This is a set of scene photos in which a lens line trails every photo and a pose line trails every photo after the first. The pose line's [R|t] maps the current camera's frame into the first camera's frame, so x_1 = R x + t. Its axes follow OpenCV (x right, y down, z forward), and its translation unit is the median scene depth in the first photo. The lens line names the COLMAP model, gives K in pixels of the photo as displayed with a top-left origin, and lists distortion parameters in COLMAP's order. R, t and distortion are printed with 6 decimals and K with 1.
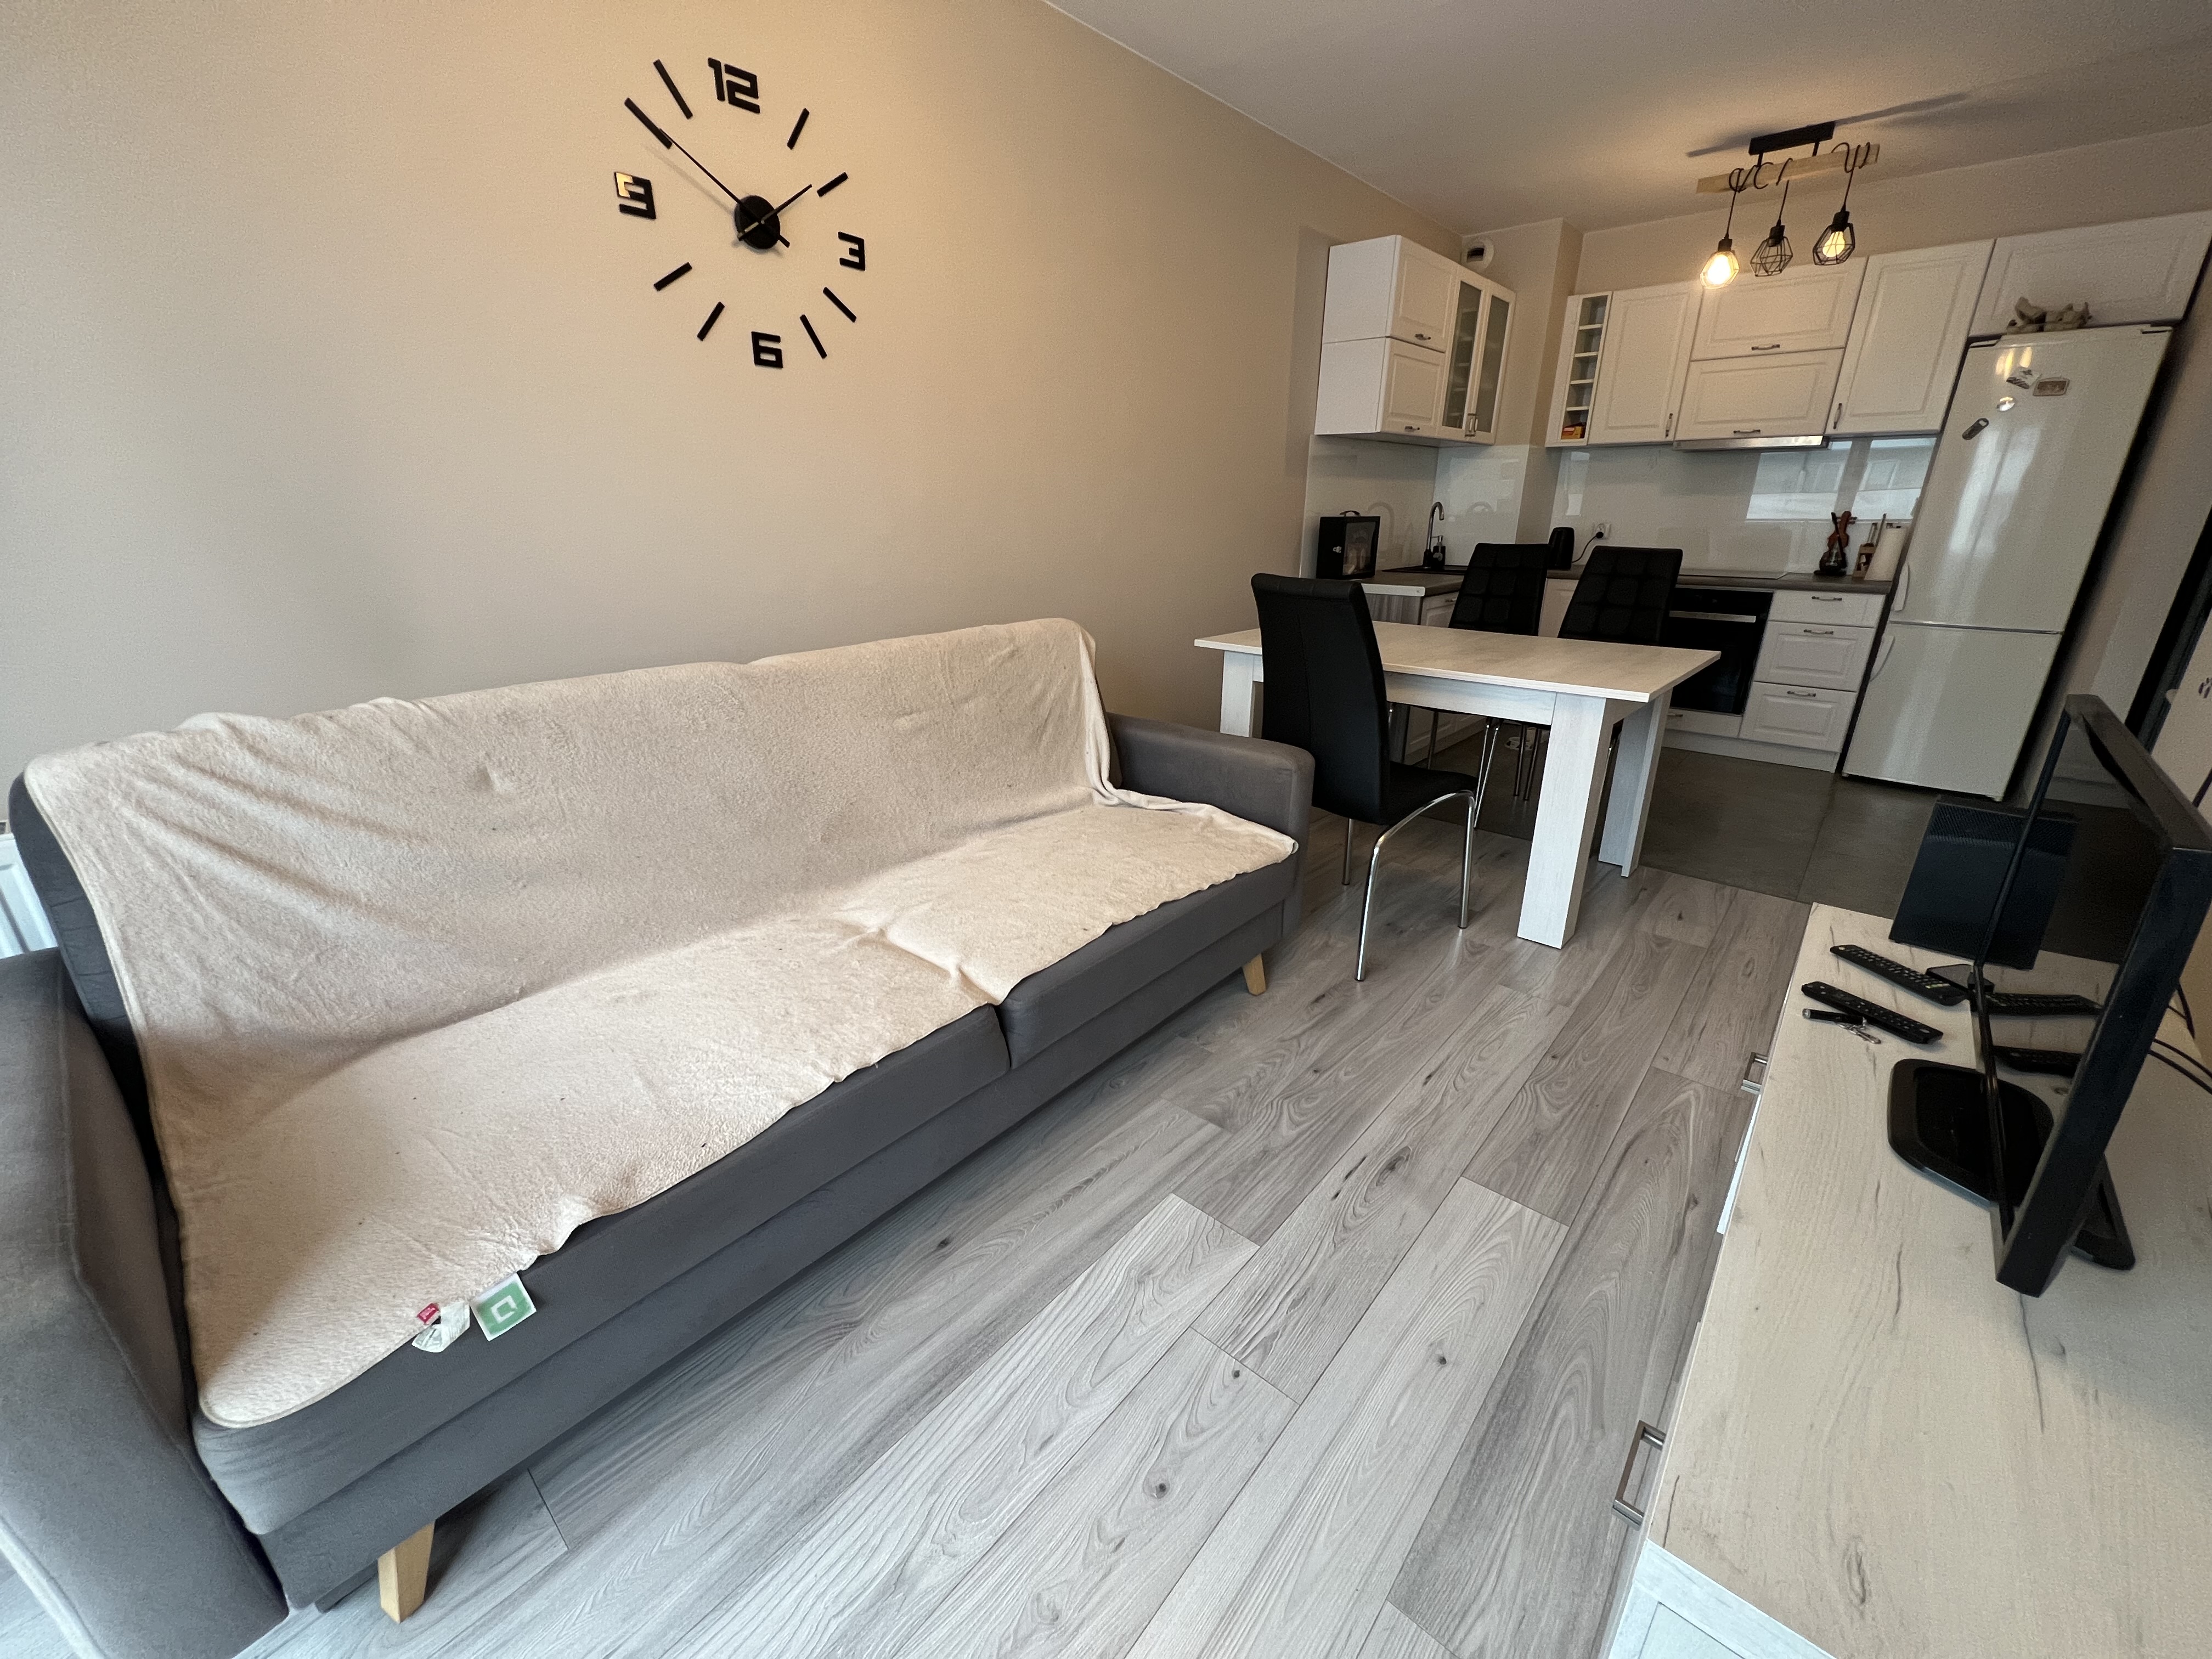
lens RADIAL K [[880.4, 0, 1106.0], [0, 880.4, 829.5], [0, 0, 1]] dist [-0.000898, 0.000231]
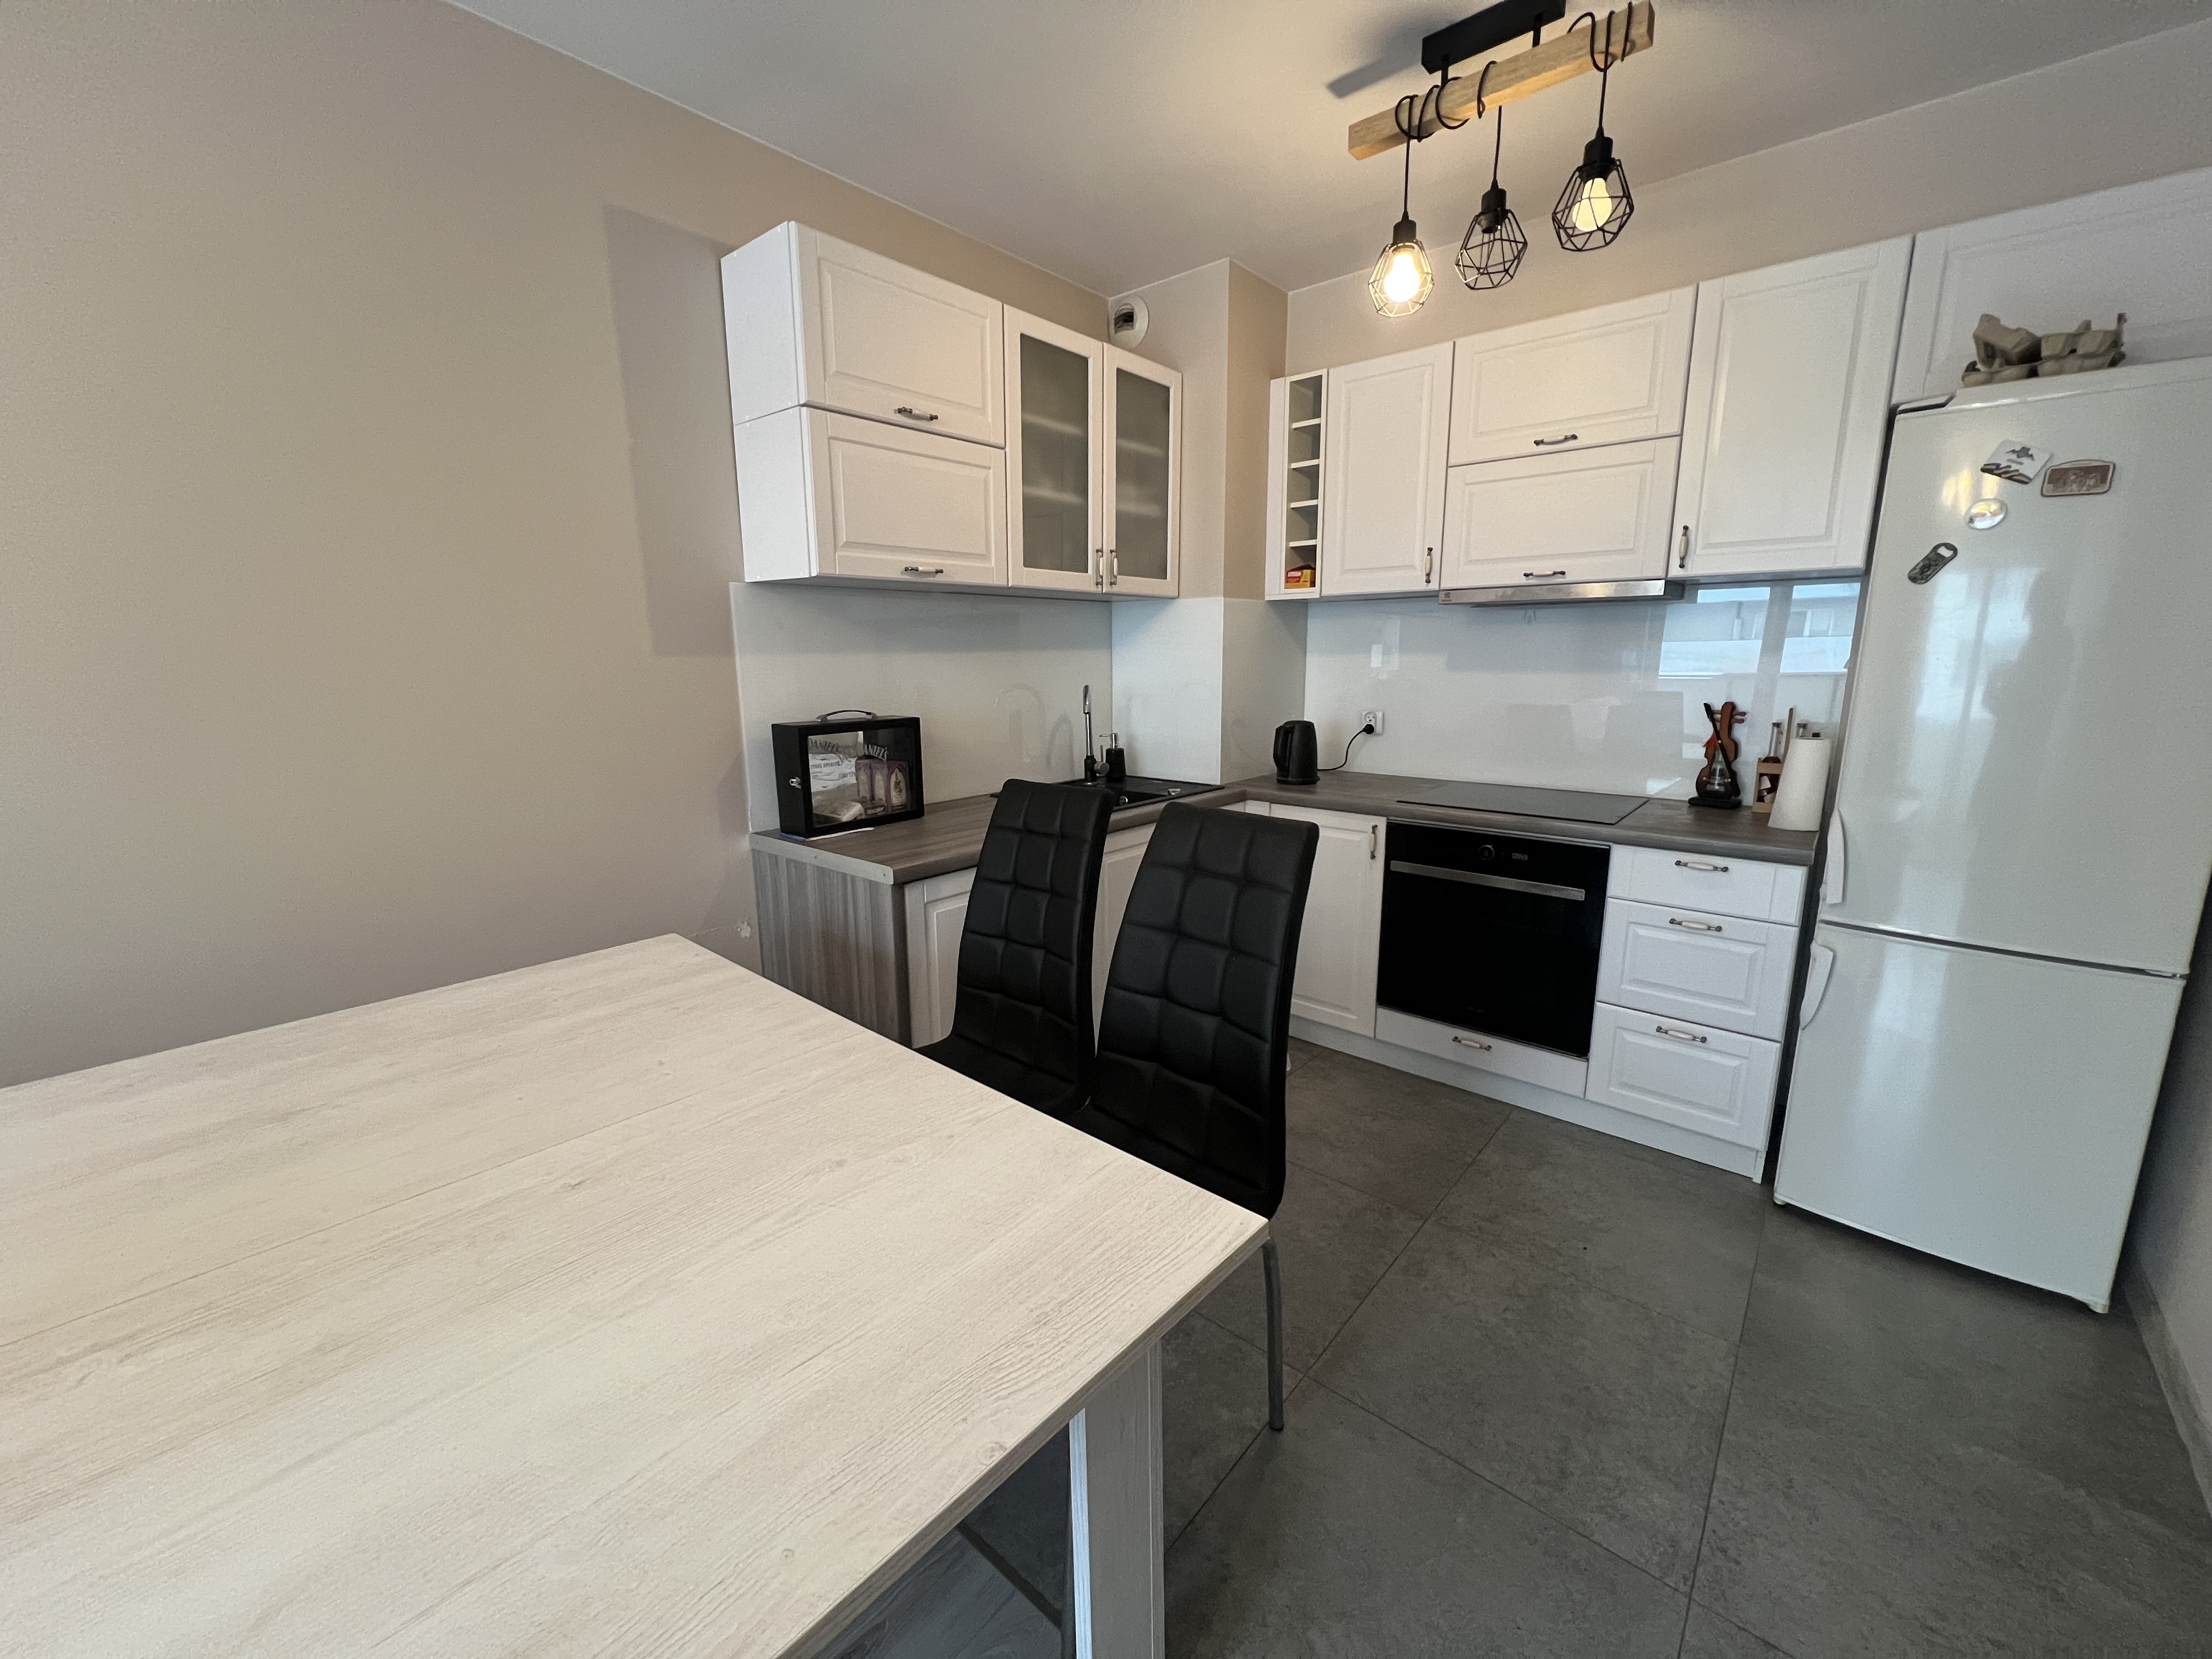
lens RADIAL K [[880.4, 0, 1106.0], [0, 880.4, 829.5], [0, 0, 1]] dist [-0.000898, 0.000231]
pose [[0.999876, -0.008709, 0.013092, 0.444843], [0.010632, 0.987885, -0.154825, -0.203120], [-0.011585, 0.154945, 0.987855, 0.465933]]
